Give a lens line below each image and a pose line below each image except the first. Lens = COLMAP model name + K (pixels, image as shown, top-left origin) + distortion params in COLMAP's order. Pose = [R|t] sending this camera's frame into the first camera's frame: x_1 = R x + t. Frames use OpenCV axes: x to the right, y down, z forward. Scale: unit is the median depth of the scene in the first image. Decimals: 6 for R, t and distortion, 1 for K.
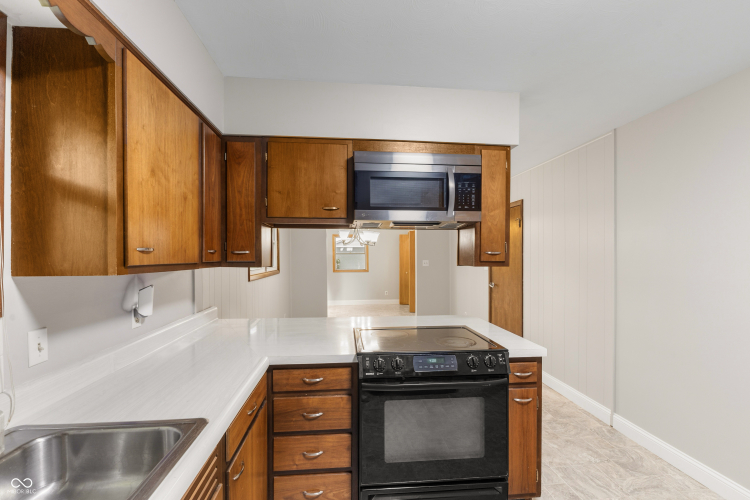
lens RADIAL K [[340.3, 0, 378.1], [0, 340.3, 257.9], [0, 0, 1]] dist [-0.003210, 0.000547]
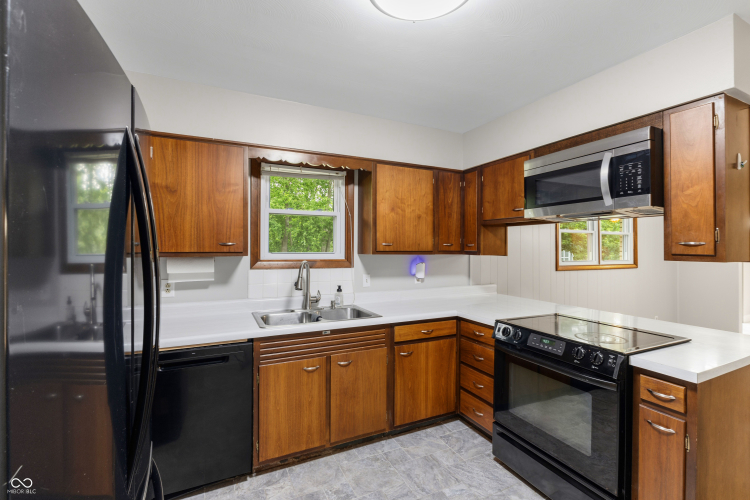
lens RADIAL K [[340.3, 0, 375.3], [0, 340.3, 246.6], [0, 0, 1]] dist [-0.003210, 0.000547]
pose [[0.333788, -0.002667, -0.942644, 1.020324], [-0.010206, 0.999927, -0.006443, 0.006132], [0.942593, 0.011771, 0.333736, 0.102185]]
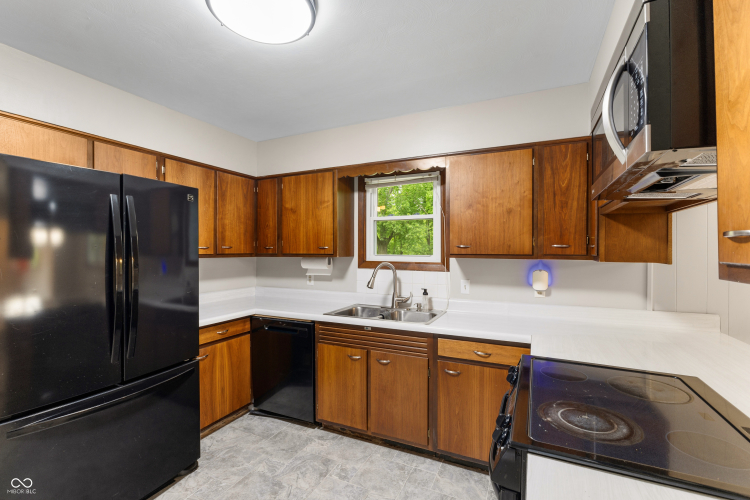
lens RADIAL K [[340.3, 0, 373.8], [0, 340.3, 250.6], [0, 0, 1]] dist [-0.003210, 0.000547]
pose [[-0.530758, 0.000029, -0.847523, 0.917044], [-0.008337, 0.999951, 0.005255, -0.003030], [0.847482, 0.009855, -0.530732, 1.124680]]
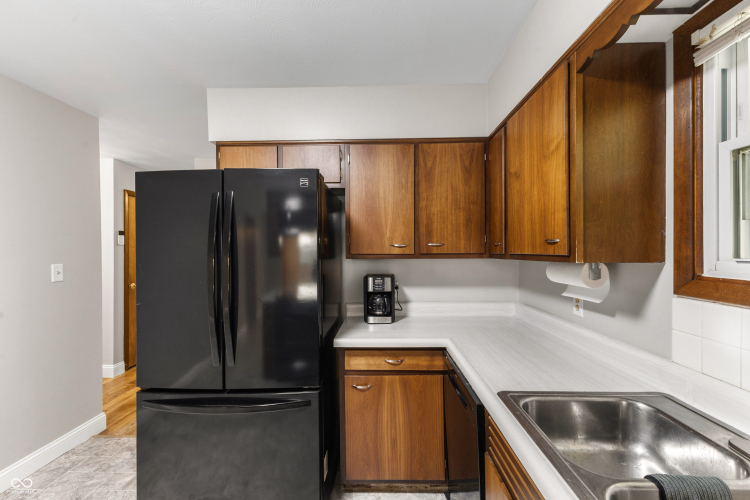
lens RADIAL K [[321.9, 0, 376.5], [0, 321.9, 251.3], [0, 0, 1]] dist [0.008291, -0.000403]
pose [[-0.990524, 0.003099, 0.137308, -0.100115], [0.004282, 0.999956, 0.008324, 0.008995], [-0.137276, 0.008833, -0.990493, 0.788376]]
